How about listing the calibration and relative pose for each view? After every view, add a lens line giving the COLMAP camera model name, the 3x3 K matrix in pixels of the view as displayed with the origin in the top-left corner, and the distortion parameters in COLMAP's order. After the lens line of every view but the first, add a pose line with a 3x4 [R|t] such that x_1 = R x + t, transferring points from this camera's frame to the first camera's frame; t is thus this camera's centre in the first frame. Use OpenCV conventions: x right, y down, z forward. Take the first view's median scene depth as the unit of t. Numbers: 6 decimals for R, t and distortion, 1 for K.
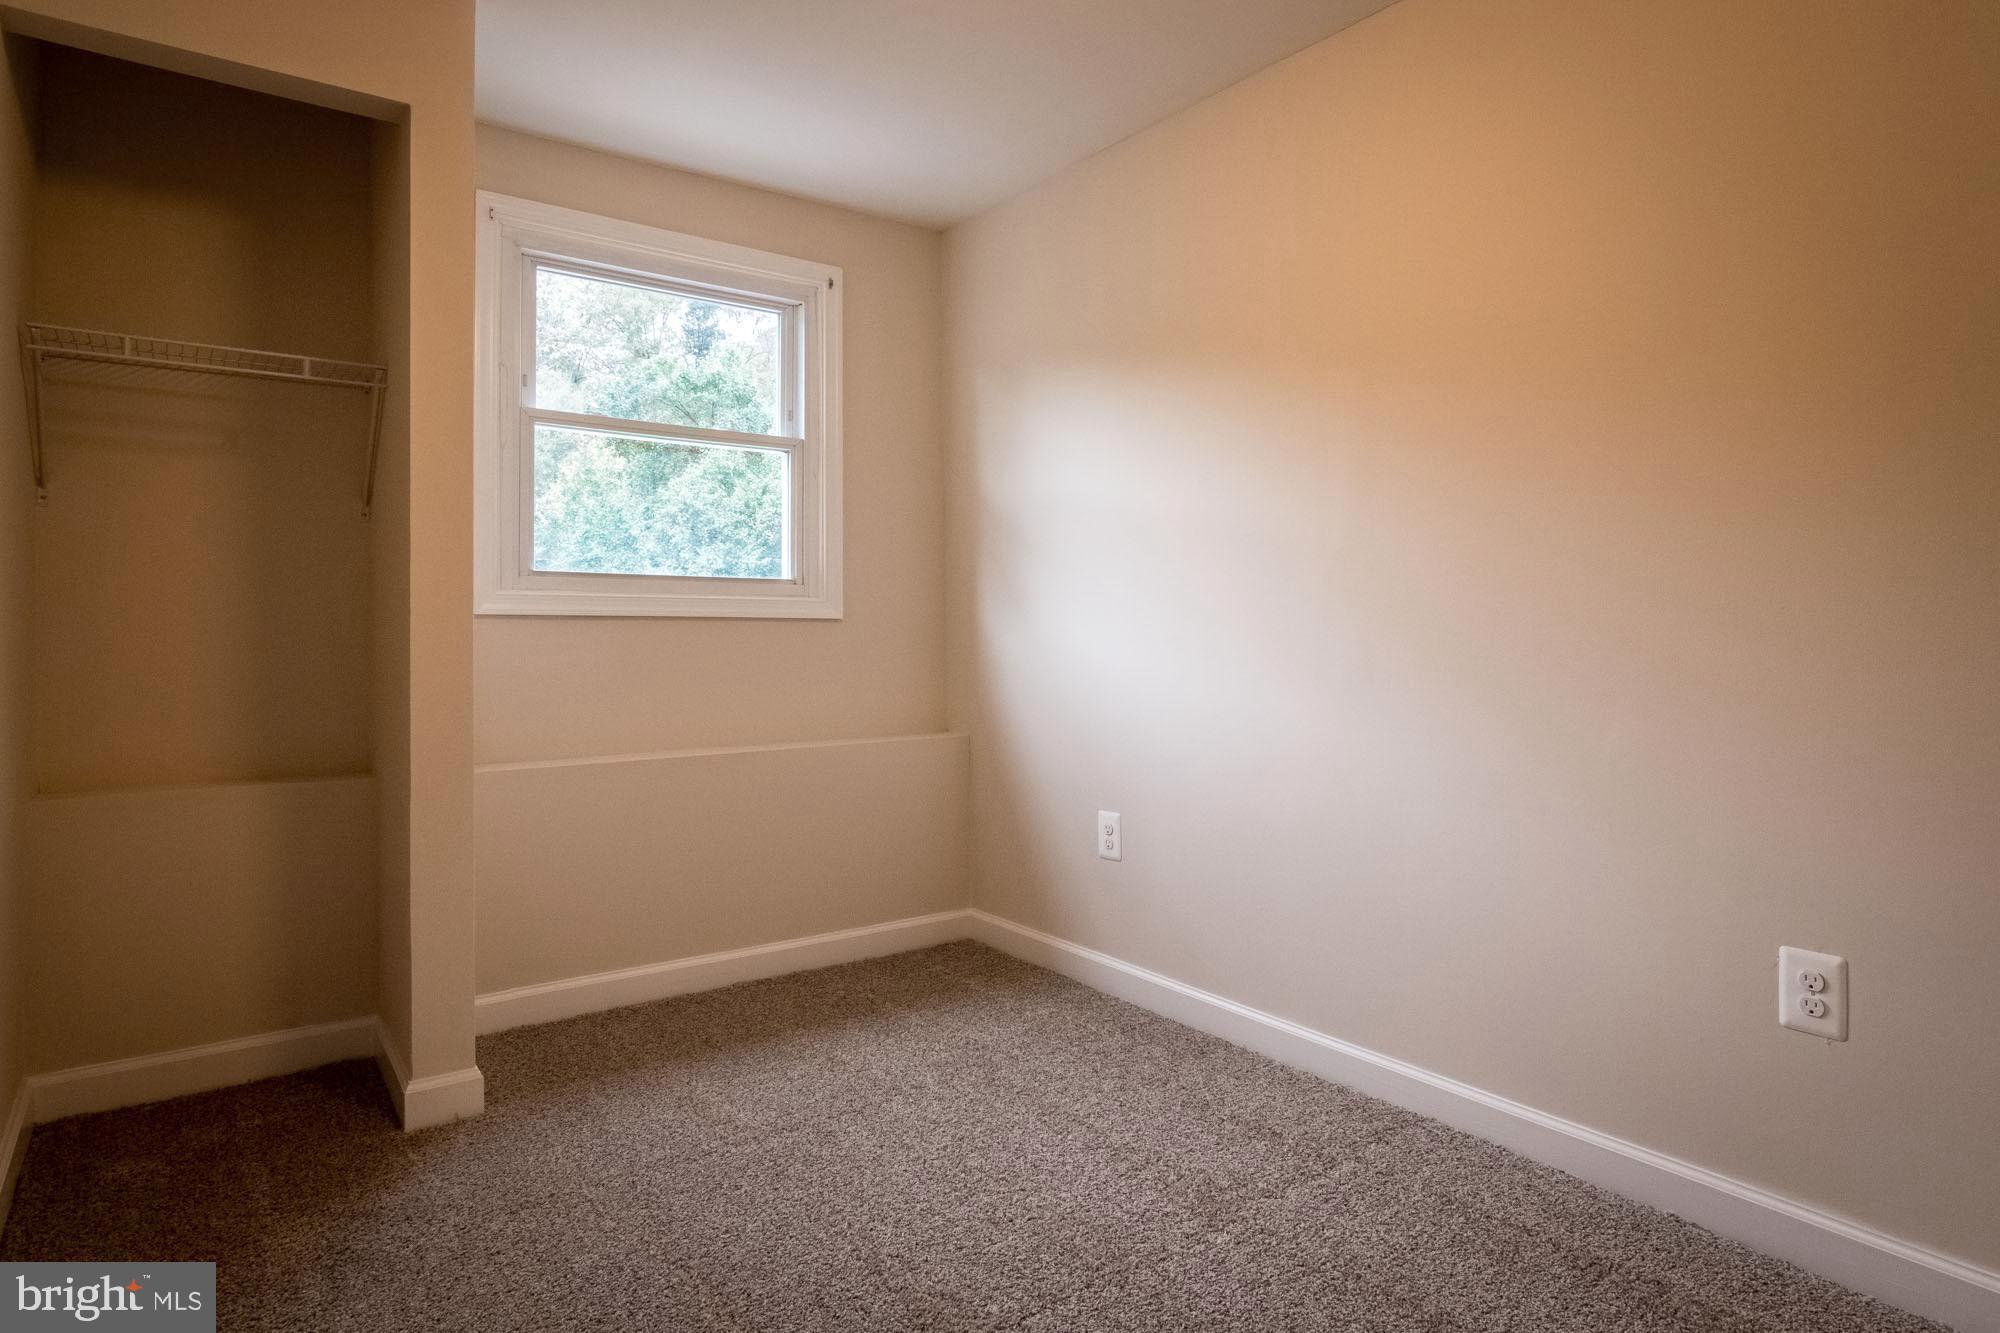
lens RADIAL K [[1189.9, 0, 1002.1], [0, 1189.9, 570.9], [0, 0, 1]] dist [-0.000325, 0.001350]
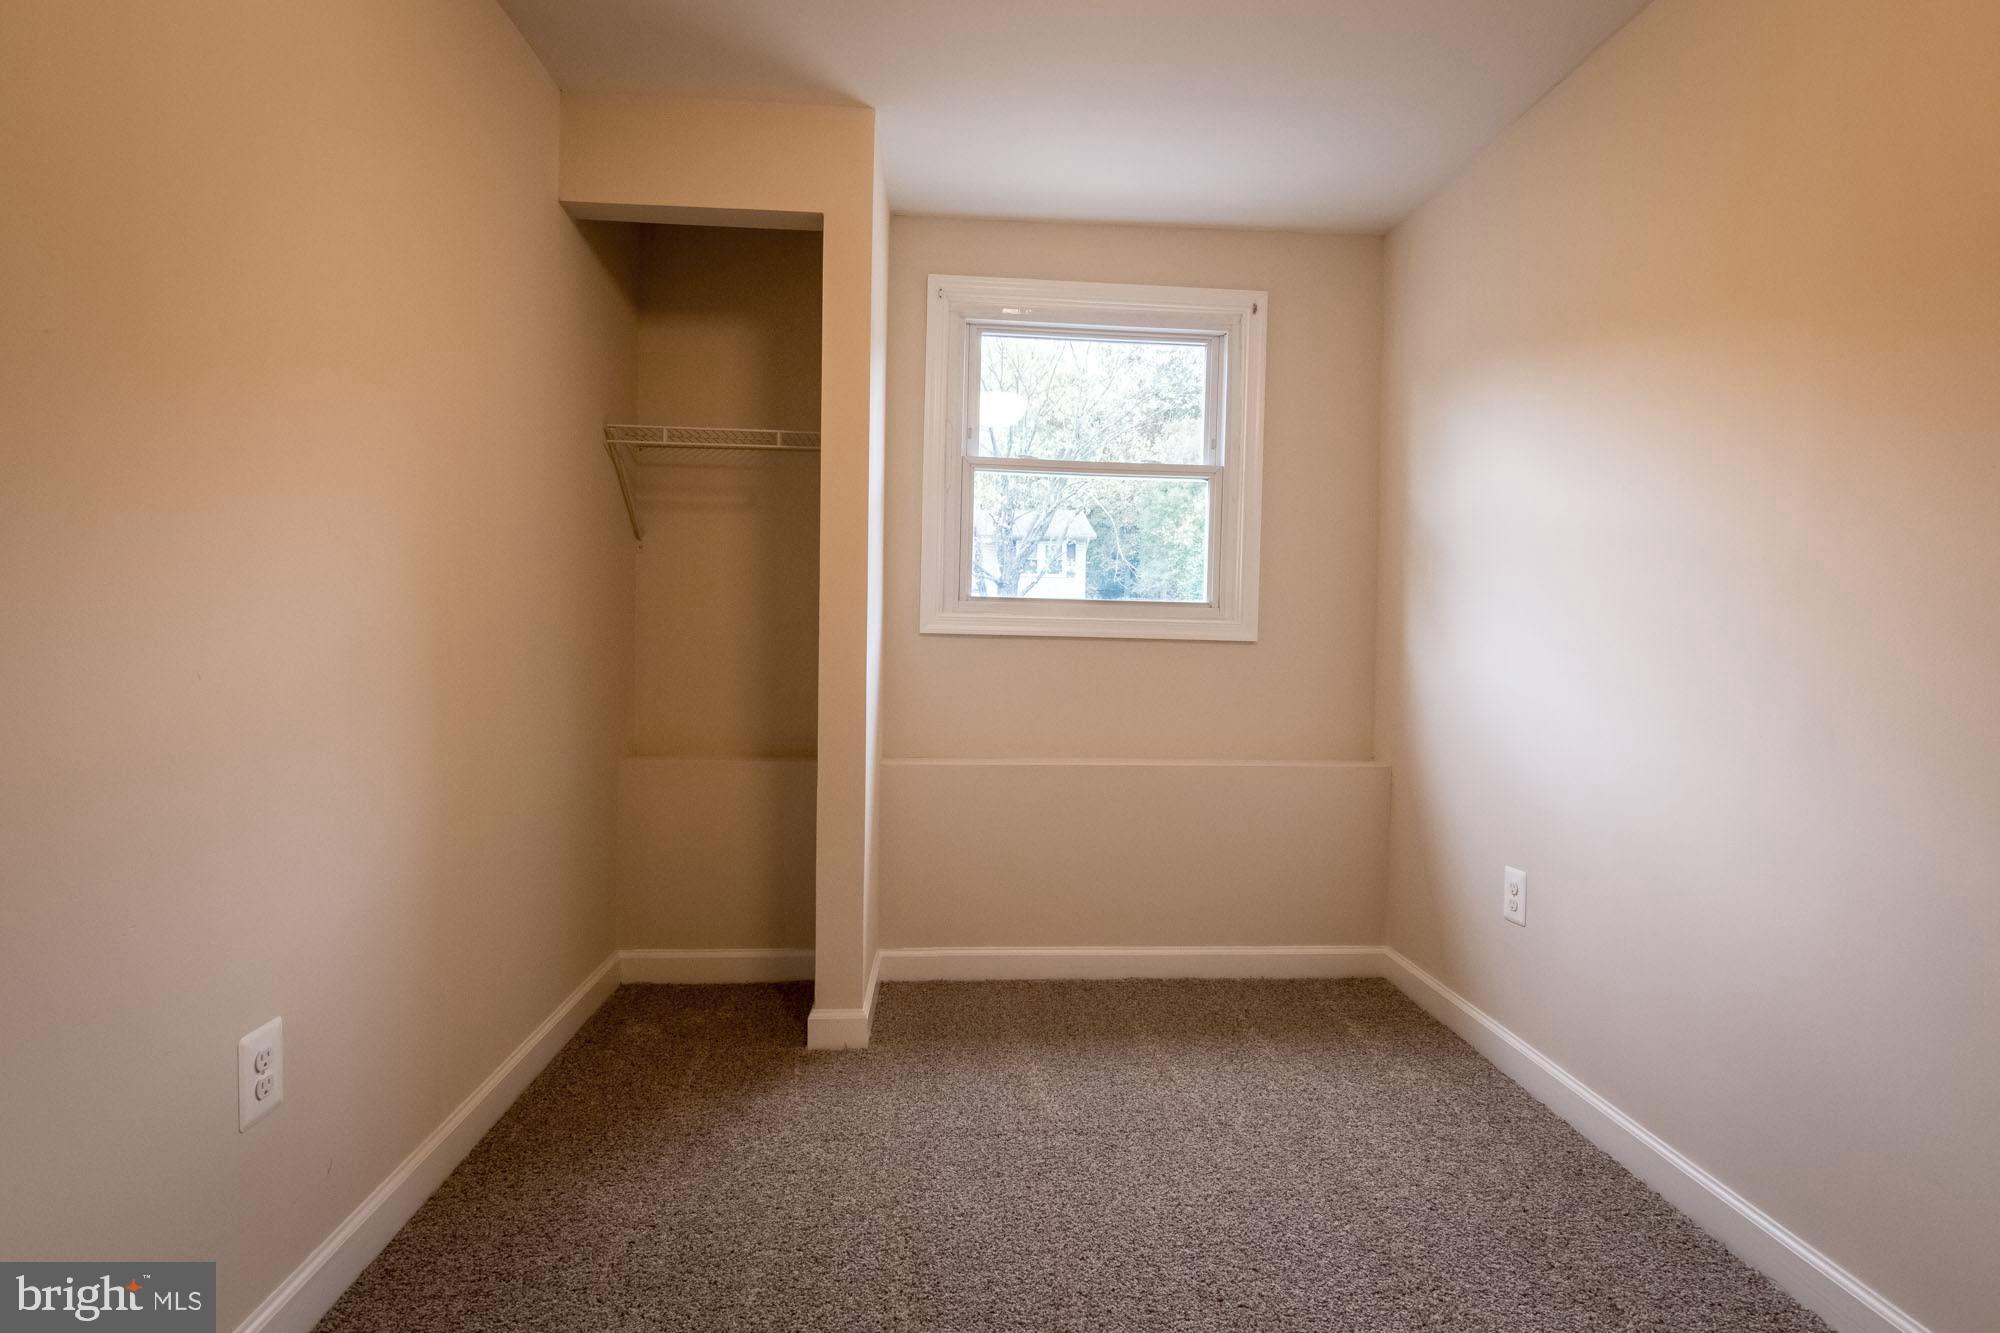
lens RADIAL K [[1044.2, 0, 1008.7], [0, 1044.2, 631.2], [0, 0, 1]] dist [-0.000128, 0.001223]
pose [[0.837860, 0.015336, -0.545669, 0.195078], [0.007617, 0.999180, 0.039778, -0.006369], [0.545831, -0.037485, 0.837056, 0.157004]]
